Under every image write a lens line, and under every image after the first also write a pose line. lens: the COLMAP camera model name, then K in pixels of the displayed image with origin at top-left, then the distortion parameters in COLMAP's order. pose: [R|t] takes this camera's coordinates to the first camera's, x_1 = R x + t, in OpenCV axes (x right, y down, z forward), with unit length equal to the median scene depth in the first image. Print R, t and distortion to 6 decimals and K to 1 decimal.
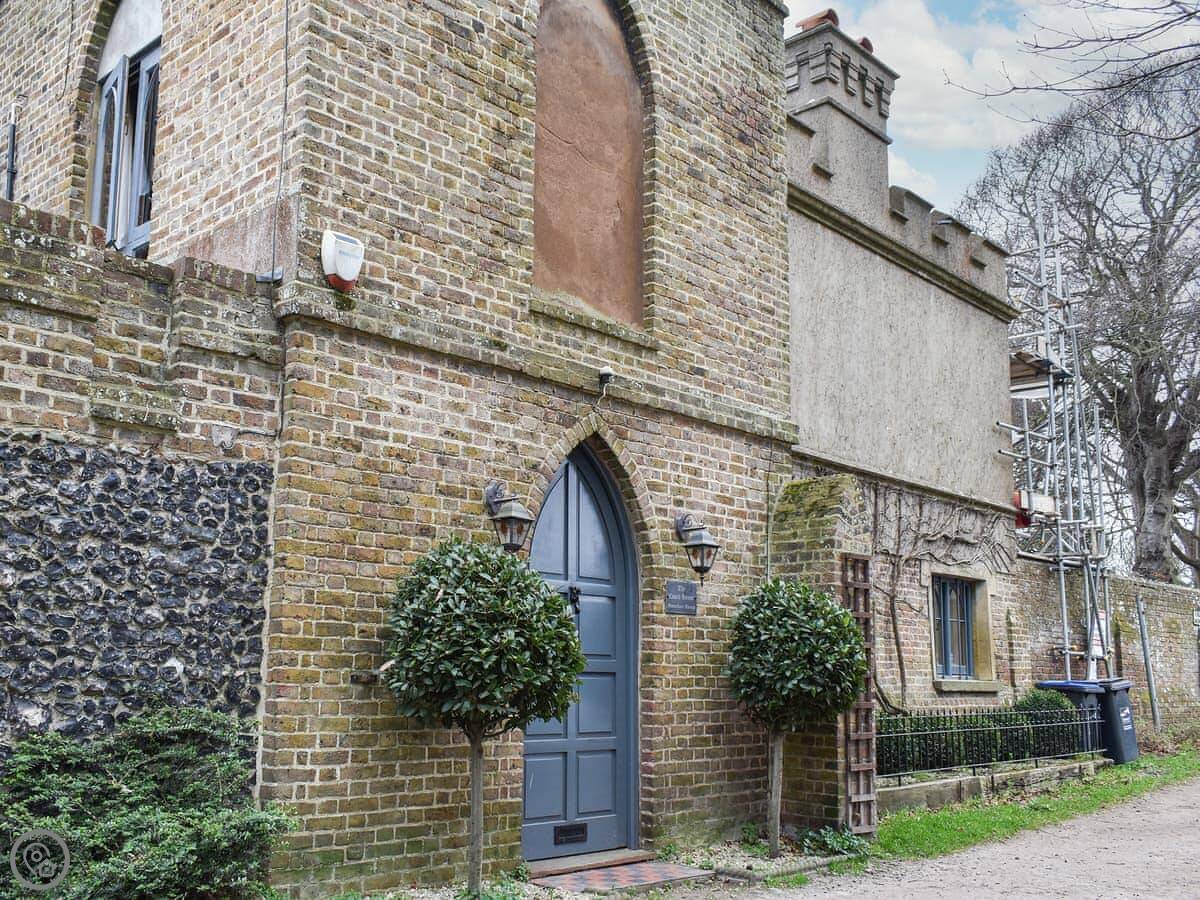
lens RADIAL K [[1157.3, 0, 472.9], [0, 1157.3, 500.9], [0, 0, 1]] dist [0.020396, -0.003615]
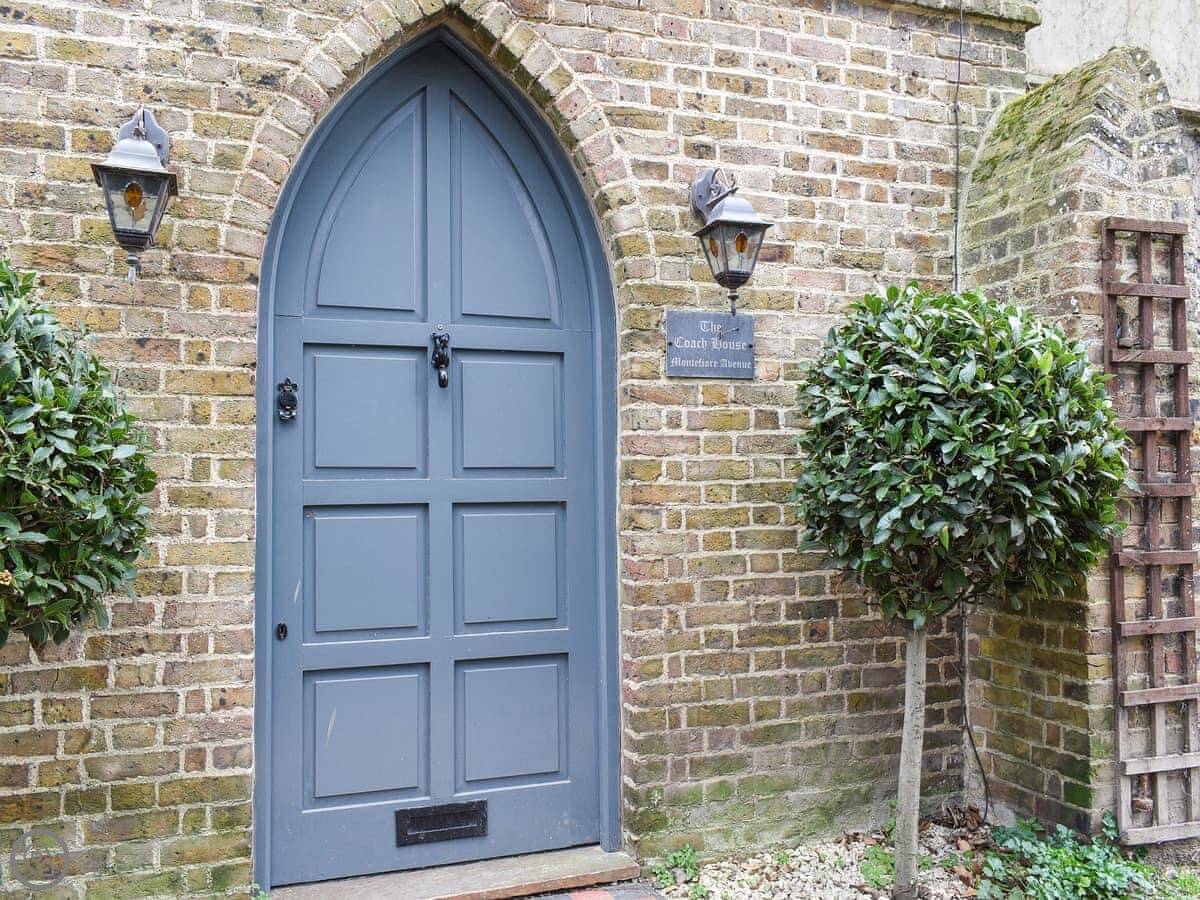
lens RADIAL K [[1084.3, 0, 535.0], [0, 1084.3, 435.3], [0, 0, 1]] dist [0.002831, 0.007171]
pose [[0.925711, -0.048348, -0.375129, 0.274826], [0.081344, 0.994037, 0.072619, 0.080468], [0.369381, -0.097739, 0.924124, 0.537117]]
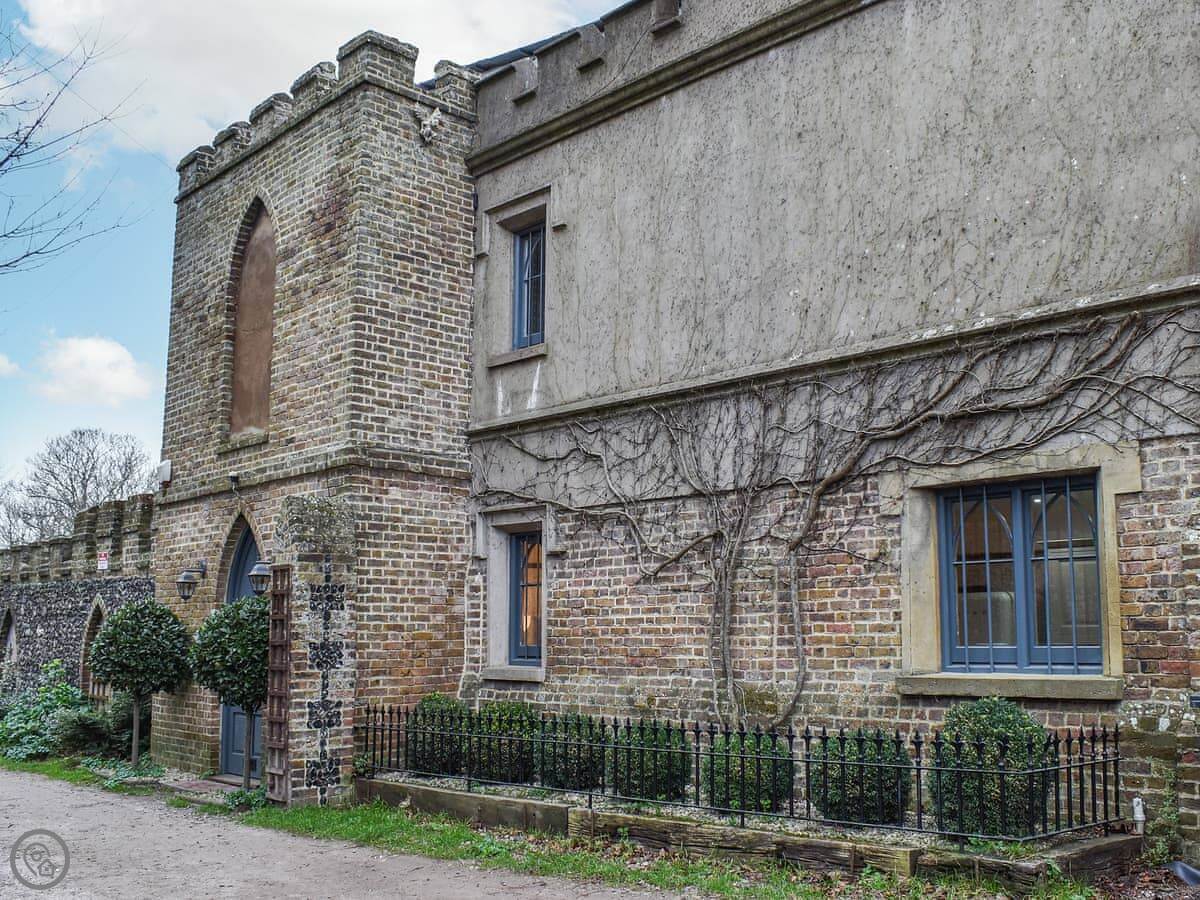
lens RADIAL K [[1128.2, 0, 594.4], [0, 1128.2, 471.2], [0, 0, 1]] dist [-0.063331, -0.008394]
pose [[0.018731, -0.161107, -0.986759, 1.512320], [0.157213, 0.975130, -0.156224, 0.185233], [0.987387, -0.152205, 0.043593, 1.314163]]
